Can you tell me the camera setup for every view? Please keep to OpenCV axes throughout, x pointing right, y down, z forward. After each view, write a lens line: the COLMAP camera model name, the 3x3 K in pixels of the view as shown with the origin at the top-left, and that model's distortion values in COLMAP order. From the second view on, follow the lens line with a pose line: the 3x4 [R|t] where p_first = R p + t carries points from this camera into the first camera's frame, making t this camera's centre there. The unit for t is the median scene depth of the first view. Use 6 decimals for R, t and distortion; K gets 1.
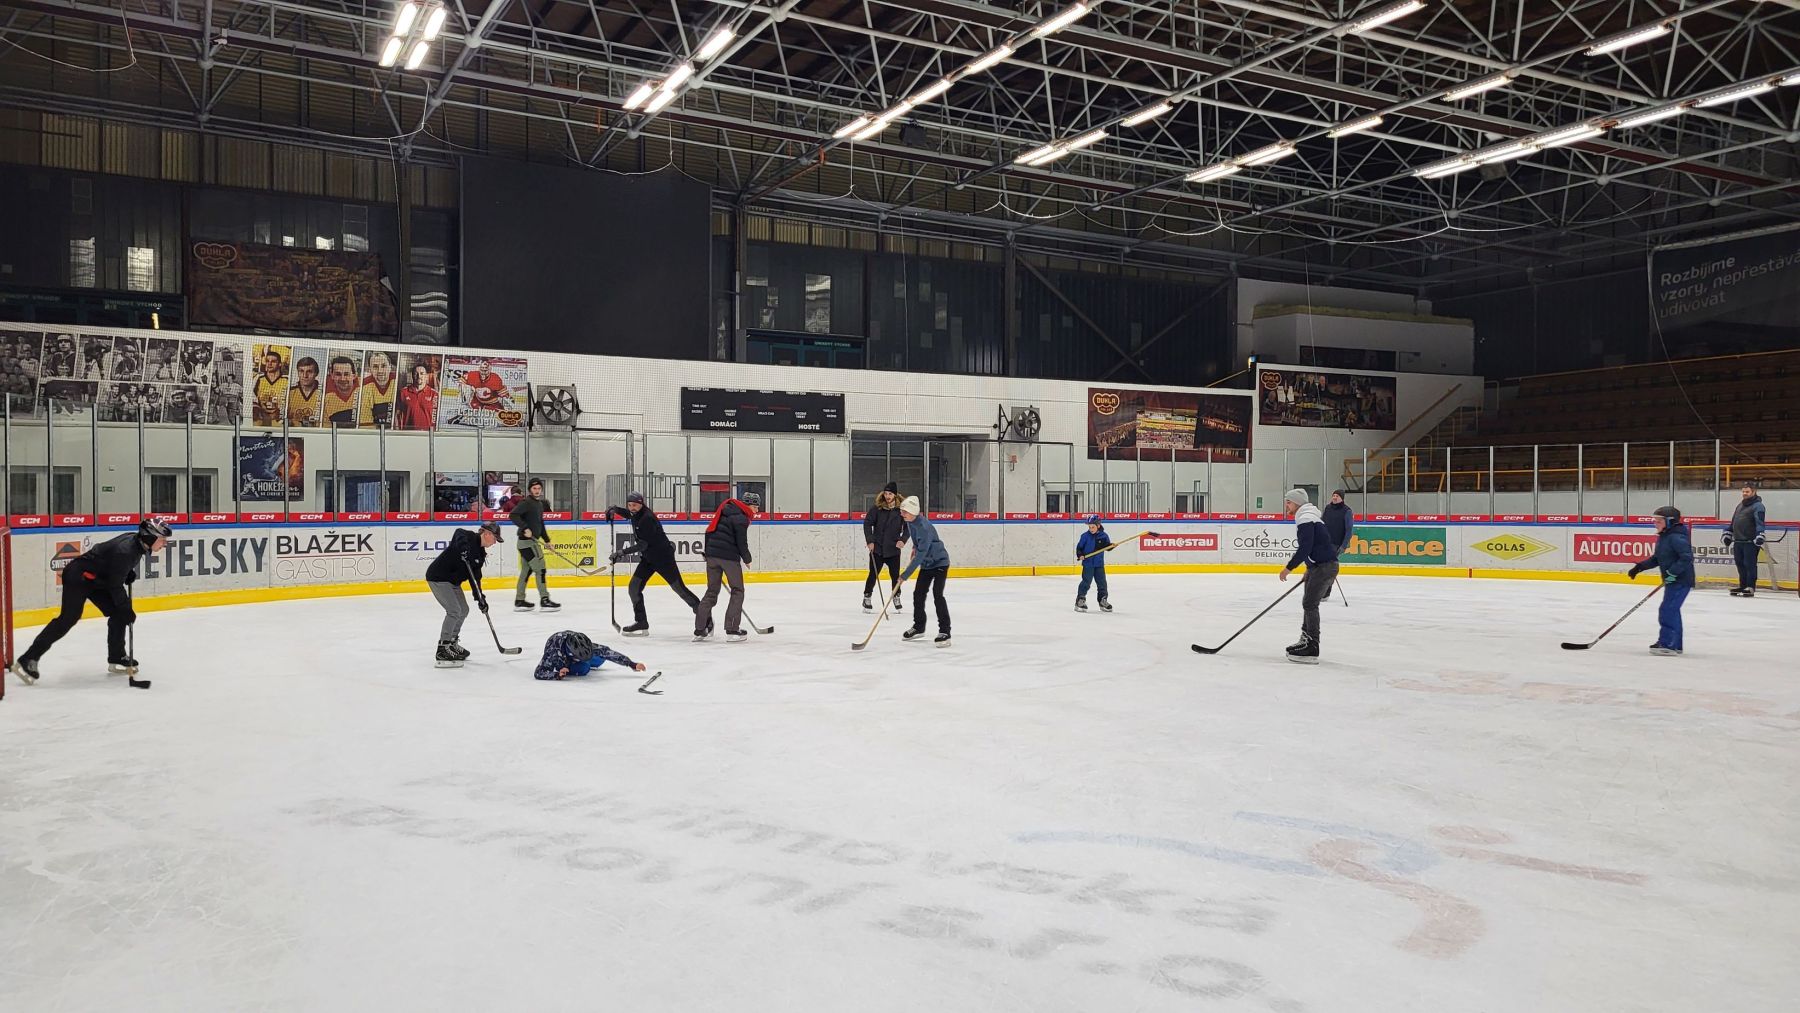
lens RADIAL K [[1375.8, 0, 900.0], [0, 1375.8, 506.5], [0, 0, 1]] dist [0.073917, -0.070485]
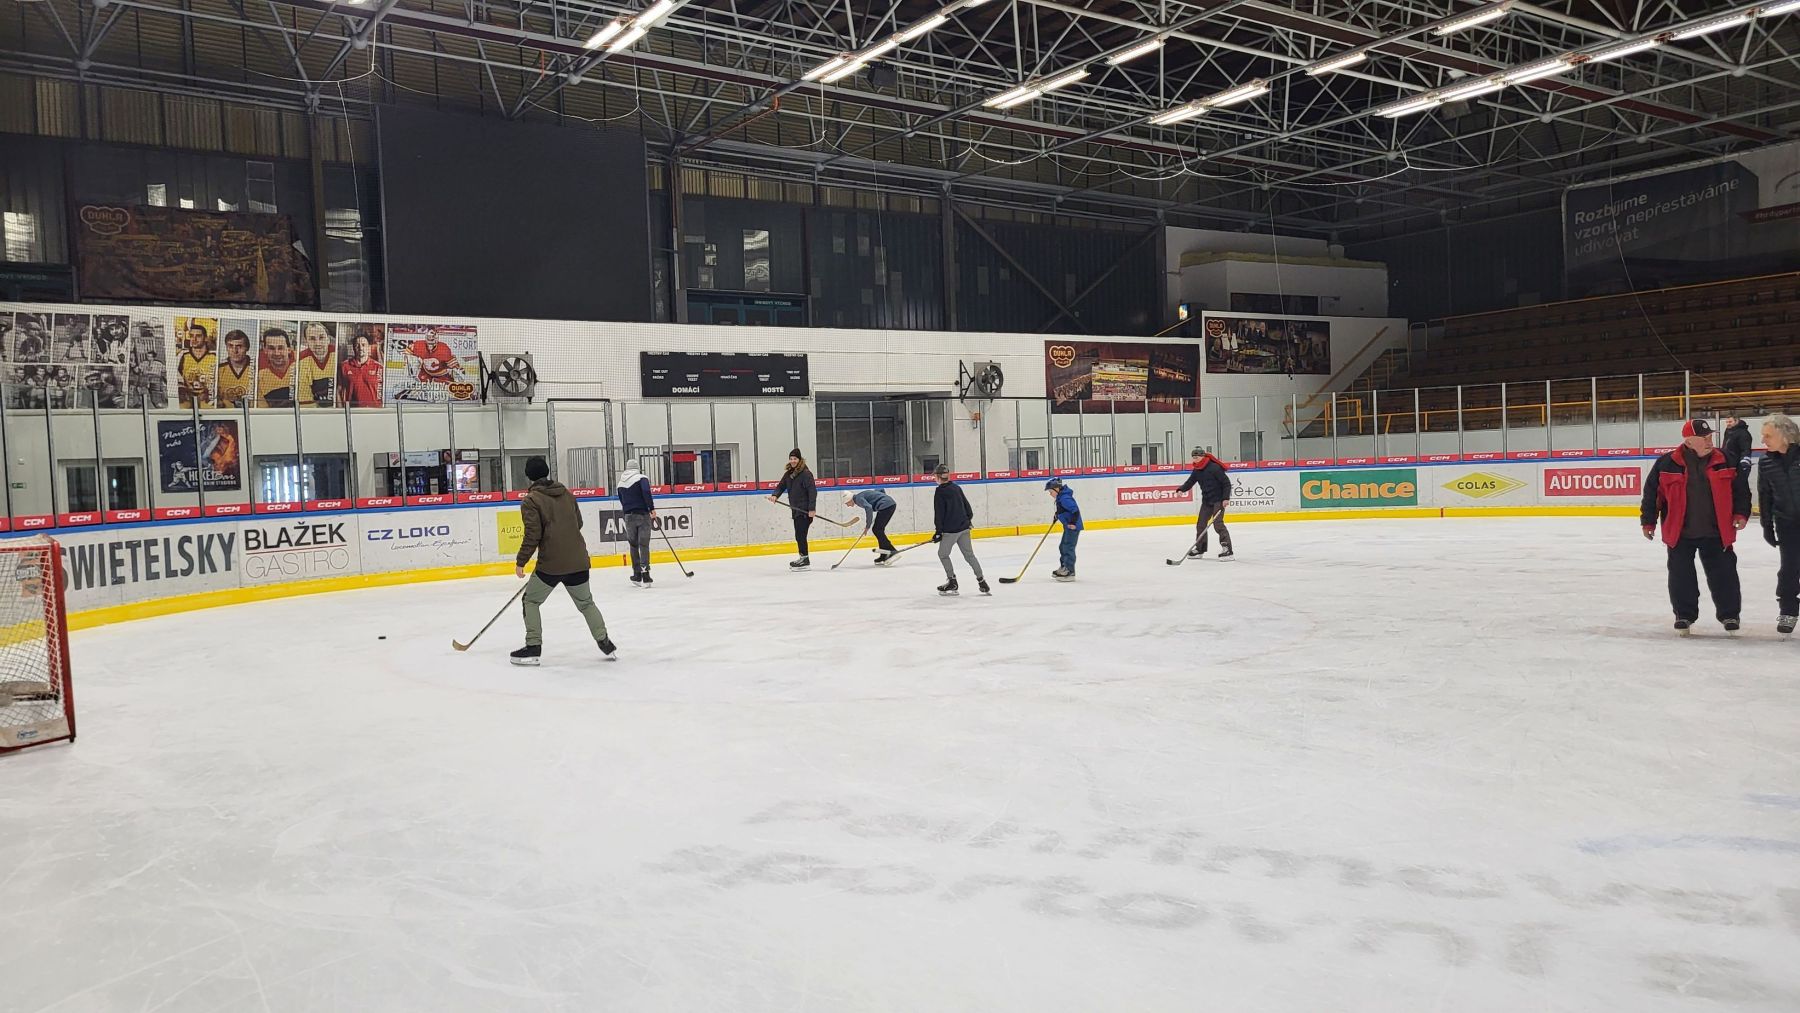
lens RADIAL K [[1375.8, 0, 900.0], [0, 1375.8, 506.5], [0, 0, 1]] dist [0.073917, -0.070485]
pose [[0.992695, -0.043782, 0.112425, -0.092733], [0.040661, 0.998725, 0.029912, -0.002508], [-0.113591, -0.025123, 0.993210, 0.045799]]
